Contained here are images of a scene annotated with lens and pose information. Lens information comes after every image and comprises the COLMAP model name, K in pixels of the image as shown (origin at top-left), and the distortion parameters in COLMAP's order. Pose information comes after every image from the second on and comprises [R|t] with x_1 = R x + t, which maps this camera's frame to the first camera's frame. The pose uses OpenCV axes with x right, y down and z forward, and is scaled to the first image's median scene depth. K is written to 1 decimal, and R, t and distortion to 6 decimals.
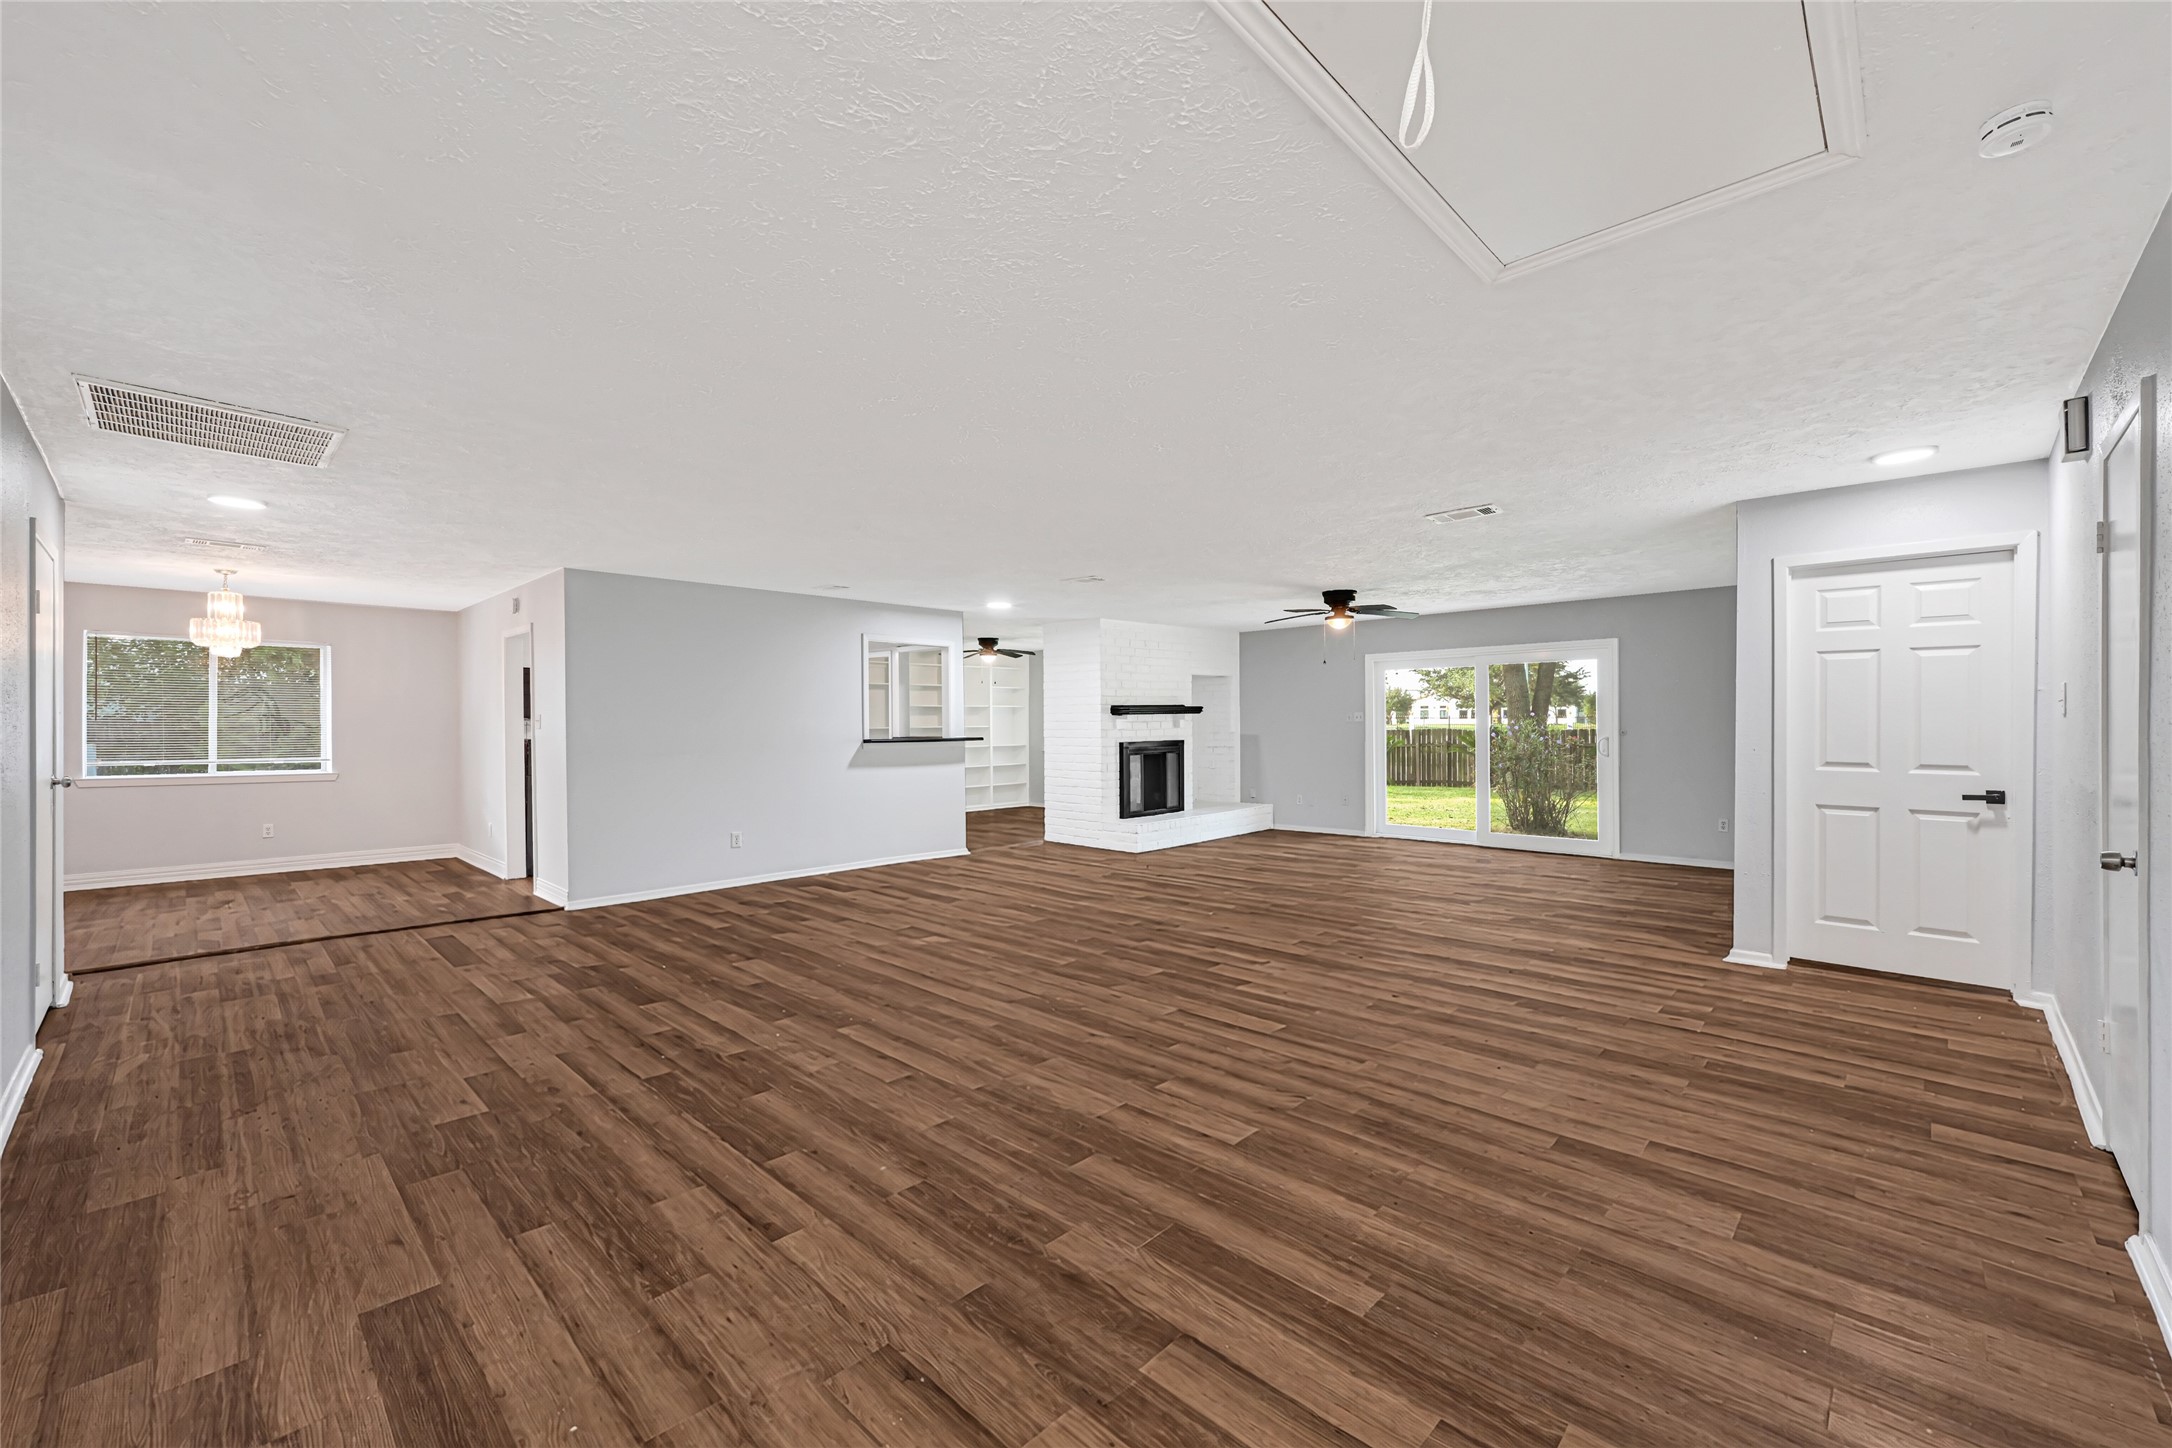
lens RADIAL K [[868.2, 0, 1103.2], [0, 868.2, 726.8], [0, 0, 1]] dist [0.001230, 0.000077]
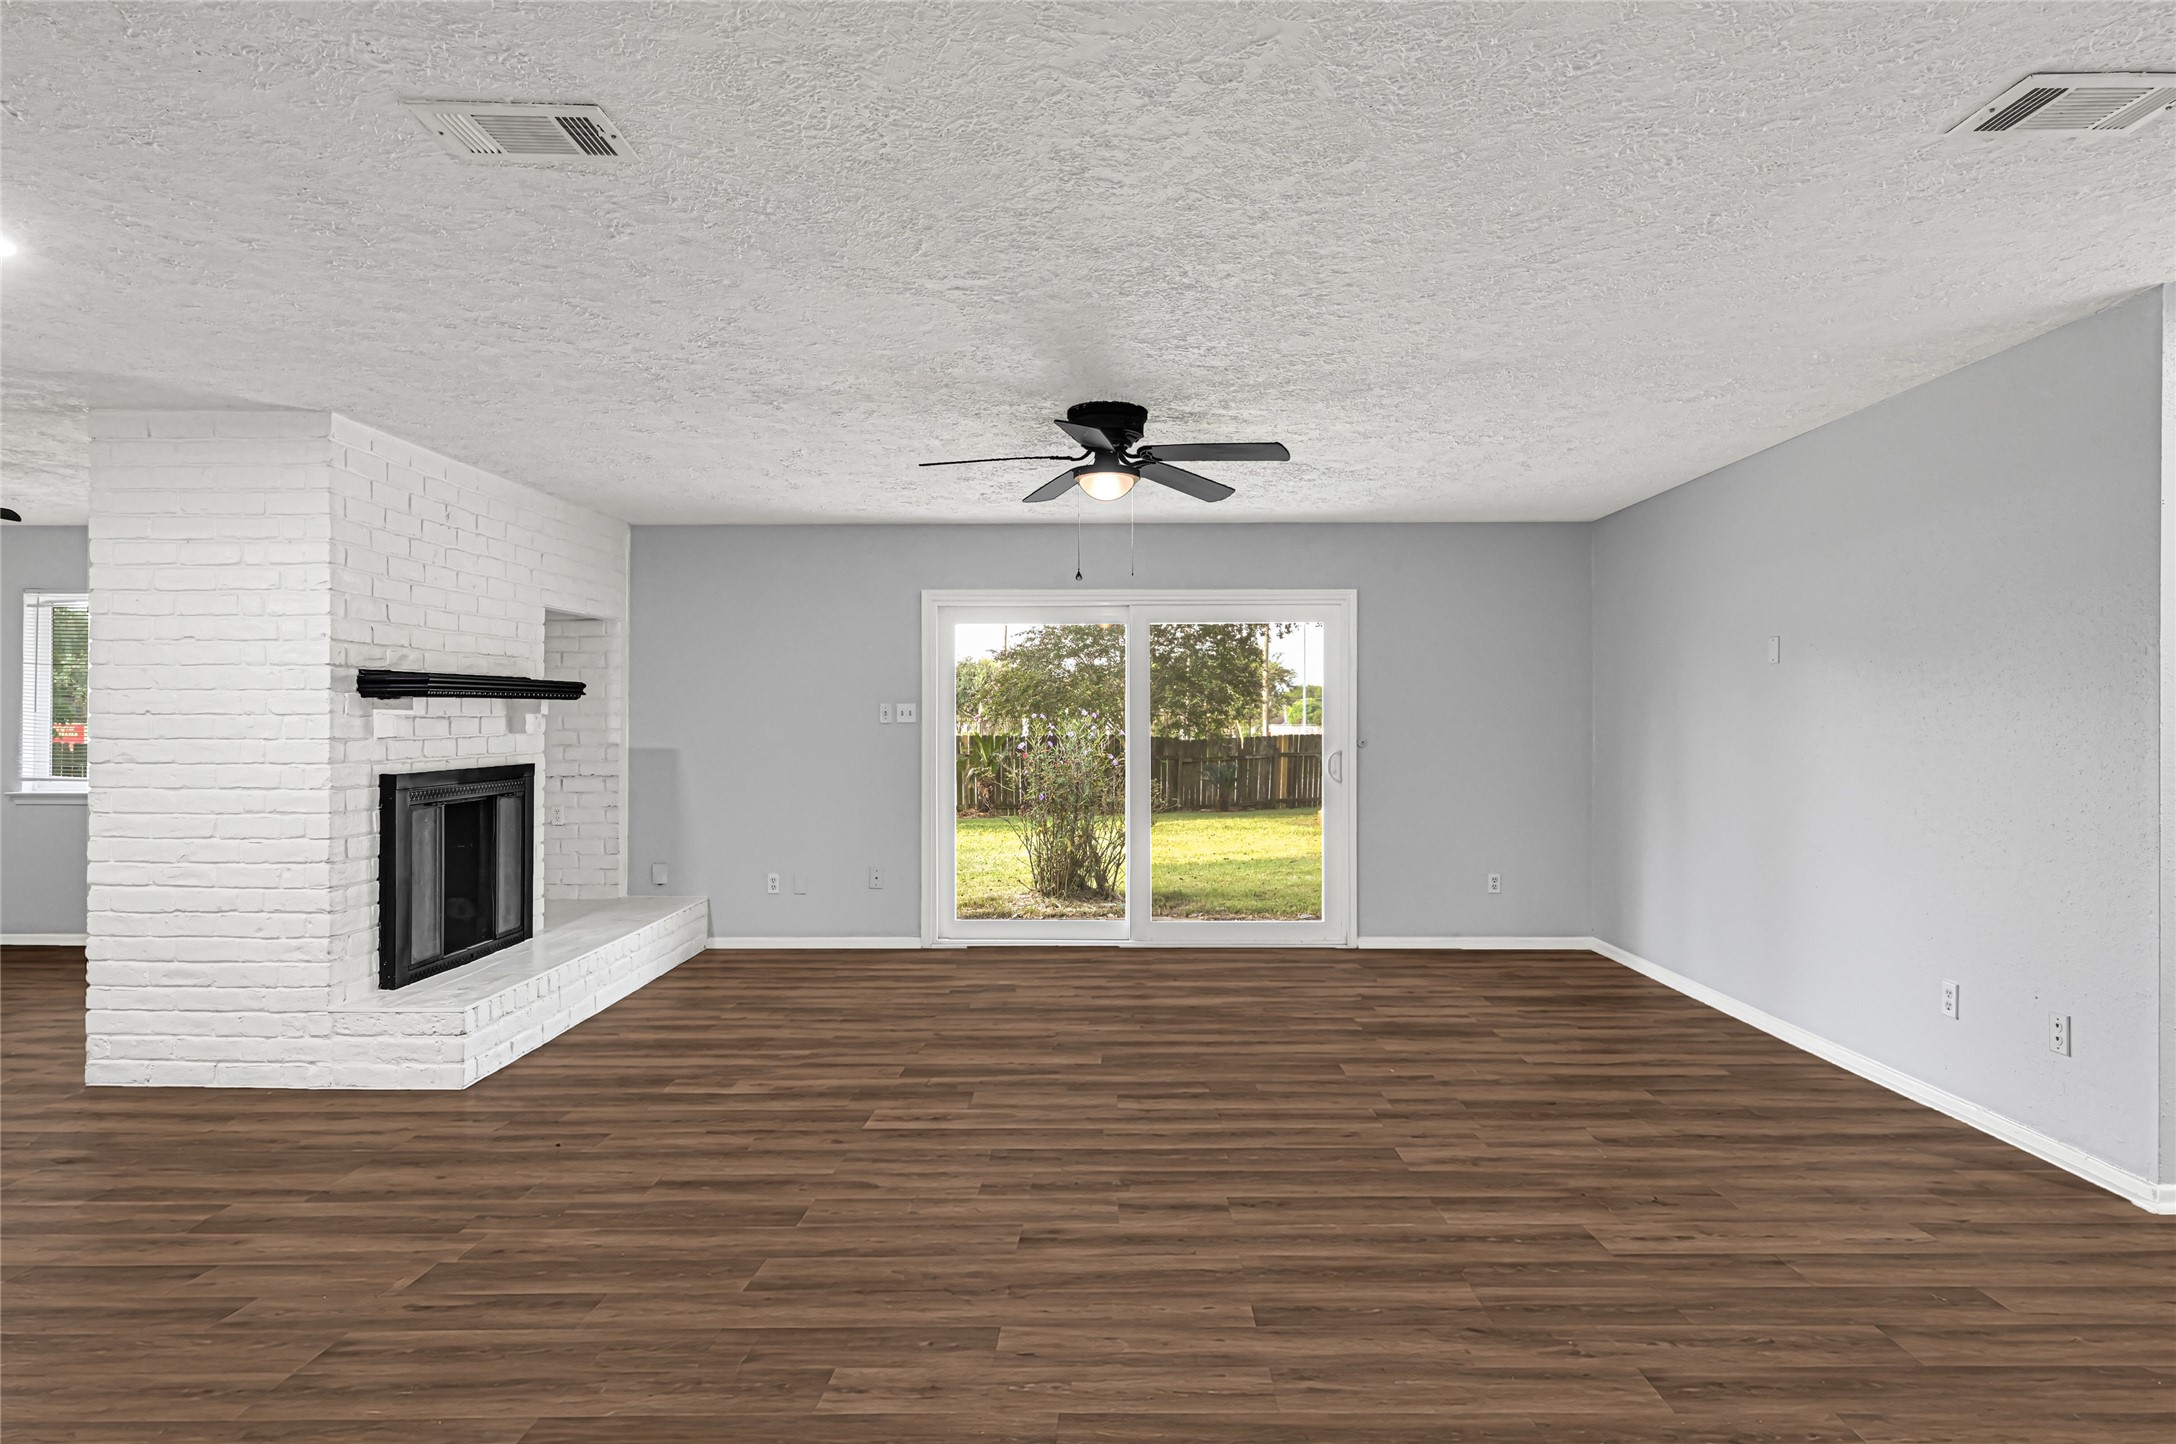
lens RADIAL K [[1148.6, 0, 1095.3], [0, 1148.6, 712.3], [0, 0, 1]] dist [-0.016423, -0.000354]
pose [[0.732061, 0.011635, 0.681139, -0.085272], [0.000942, 0.999836, -0.018092, 0.000931], [-0.681238, 0.013886, 0.731930, 0.457808]]
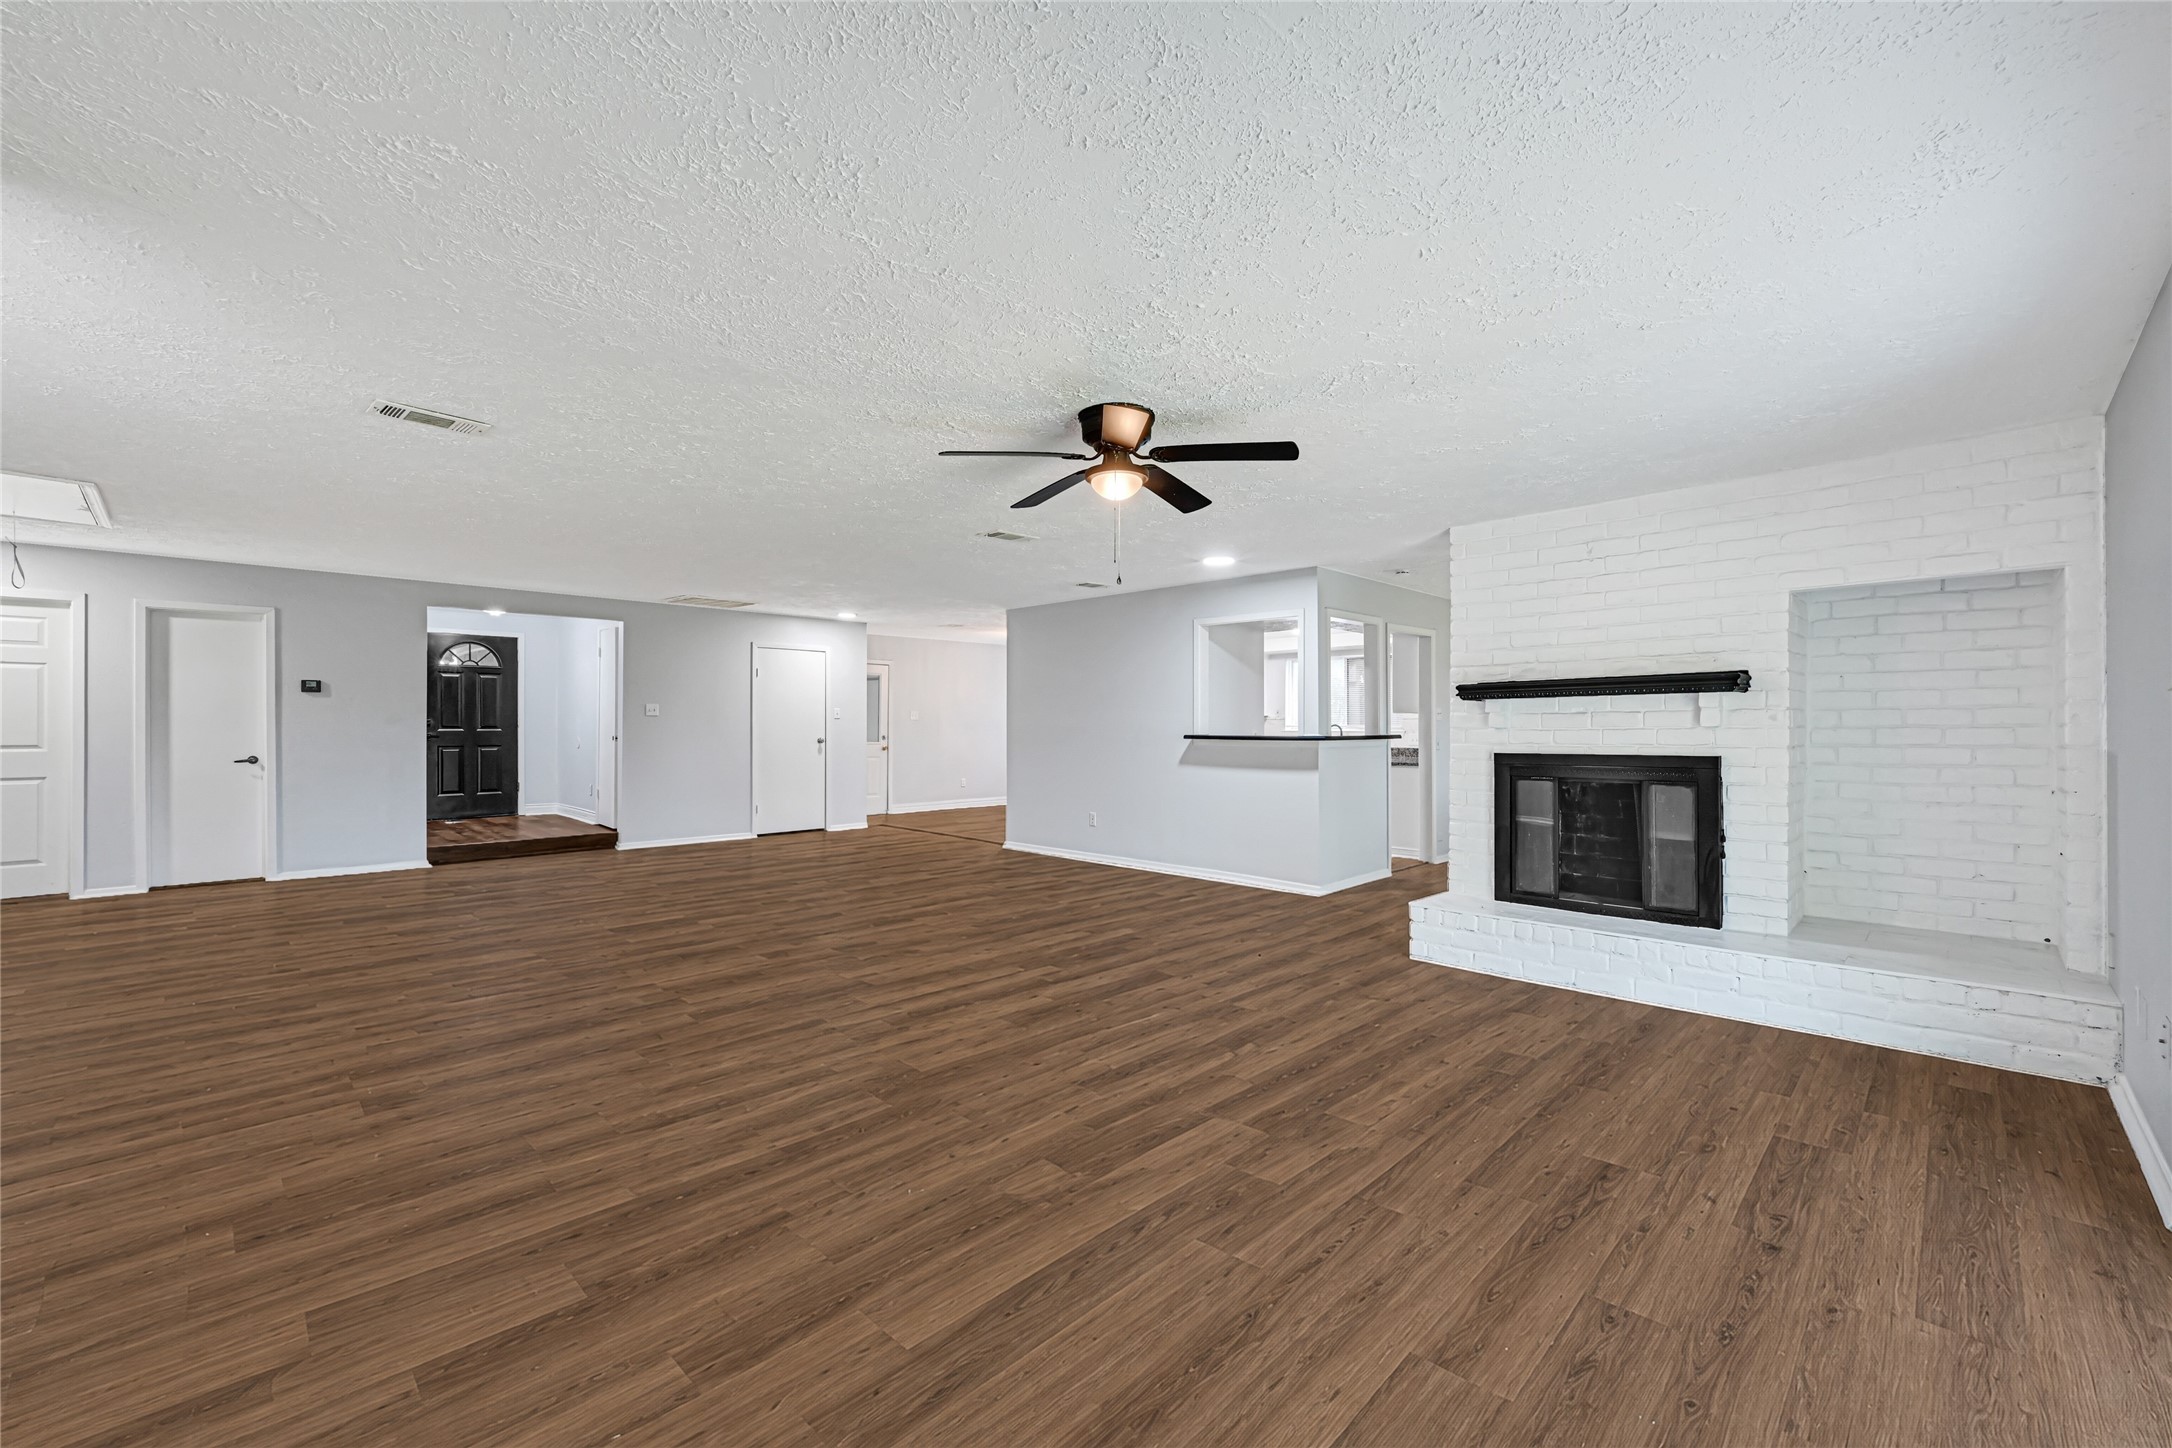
lens RADIAL K [[868.2, 0, 1086.7], [0, 868.2, 726.8], [0, 0, 1]] dist [0.001230, 0.000077]
pose [[-0.030936, 0.004063, -0.999513, 0.546976], [-0.008115, 0.999958, 0.004316, 0.001793], [0.999488, 0.008245, -0.030901, 0.764369]]
